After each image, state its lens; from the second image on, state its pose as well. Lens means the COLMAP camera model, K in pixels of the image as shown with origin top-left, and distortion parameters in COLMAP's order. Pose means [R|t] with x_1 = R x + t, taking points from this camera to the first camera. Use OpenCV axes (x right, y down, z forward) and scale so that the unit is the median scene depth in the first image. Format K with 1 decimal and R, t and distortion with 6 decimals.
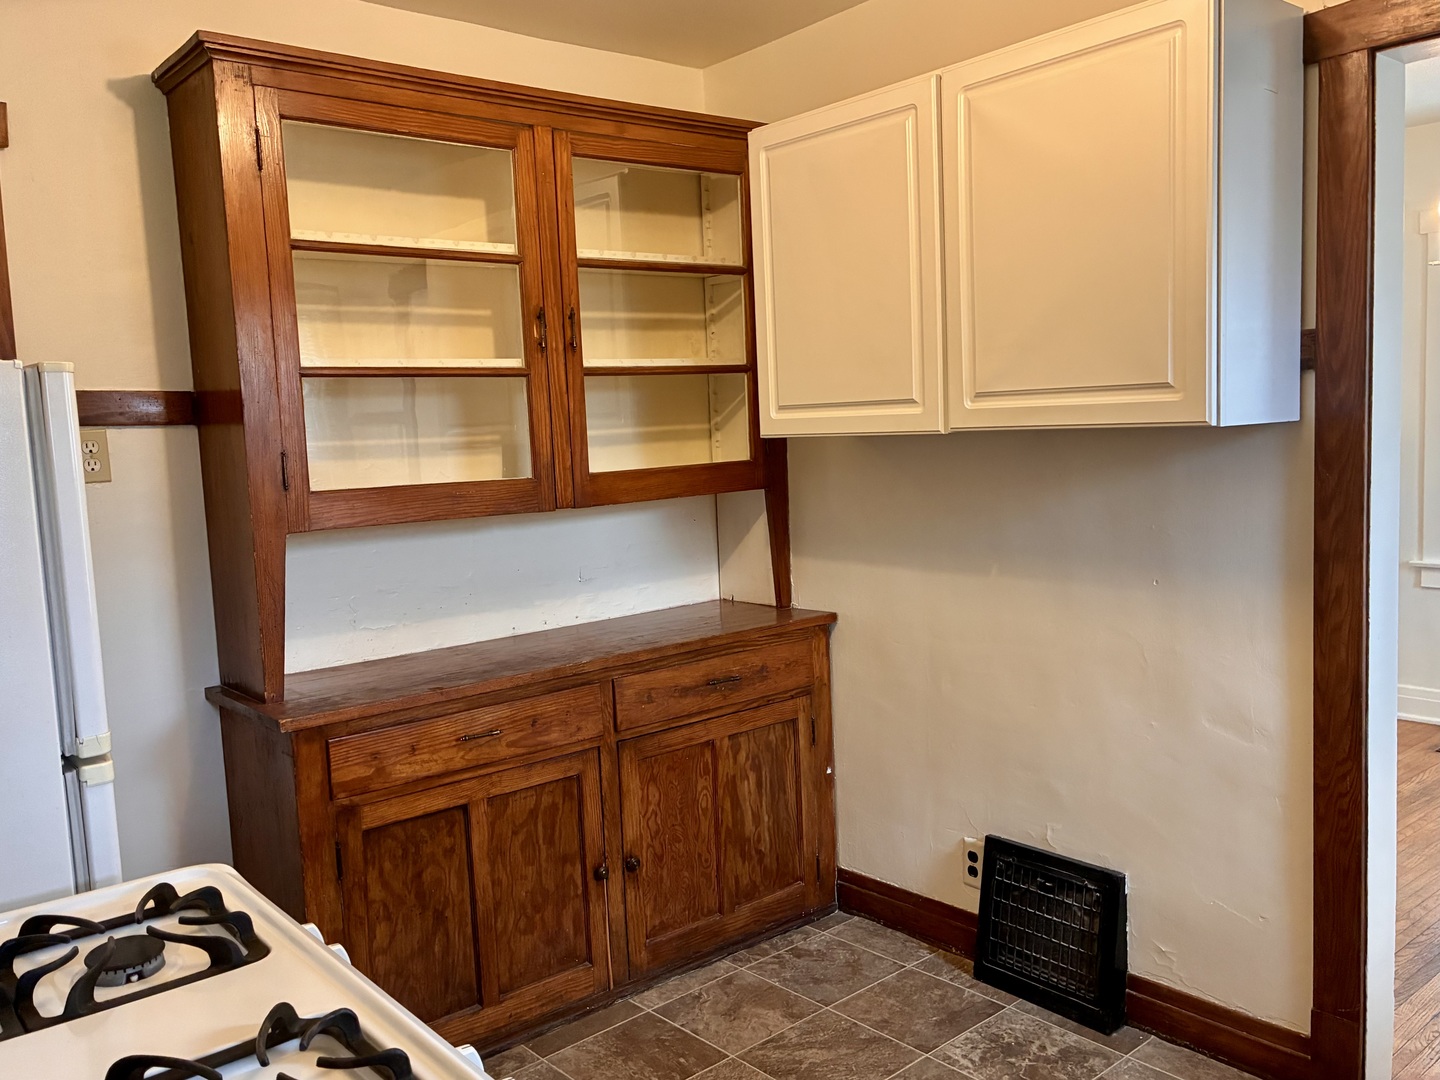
lens RADIAL K [[1226.7, 0, 719.0], [0, 1226.7, 538.4], [0, 0, 1]] dist [0.017093, 0.013362]
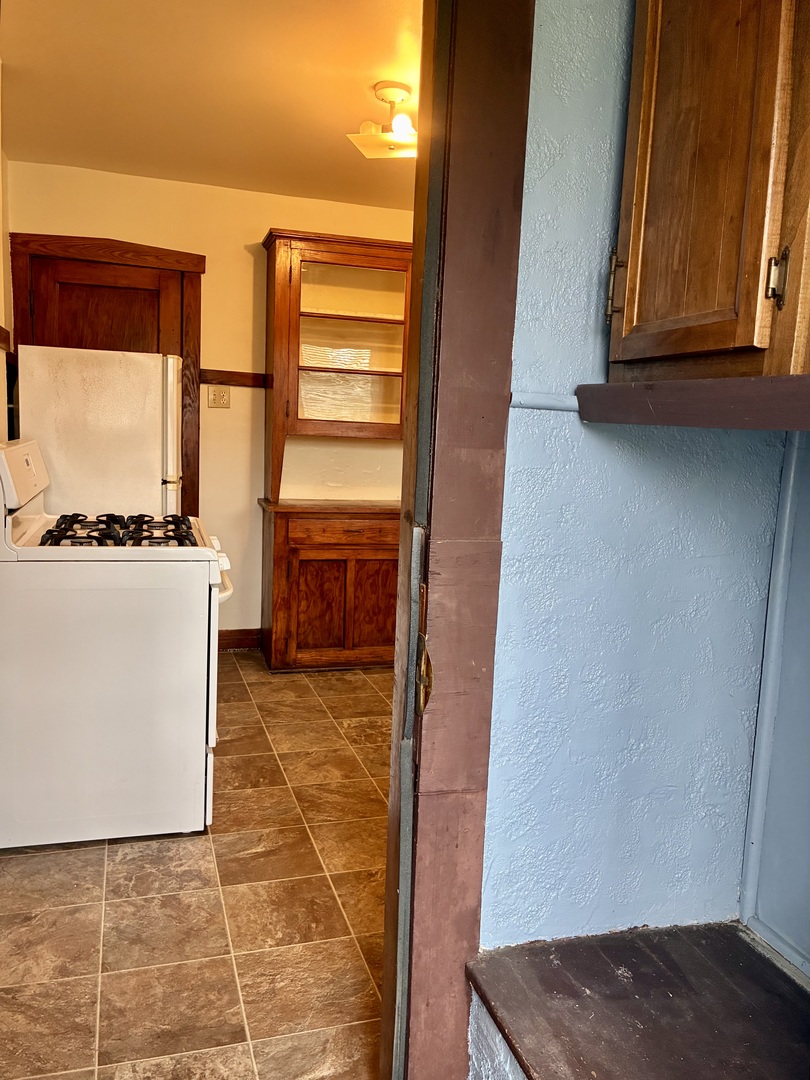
lens RADIAL K [[863.3, 0, 386.7], [0, 863.3, 535.4], [0, 0, 1]] dist [0.044893, -0.043633]
pose [[0.907004, 0.129395, -0.400750, 0.514293], [-0.116484, 0.991582, 0.056529, 0.071096], [0.404691, -0.004591, 0.914442, -0.458186]]
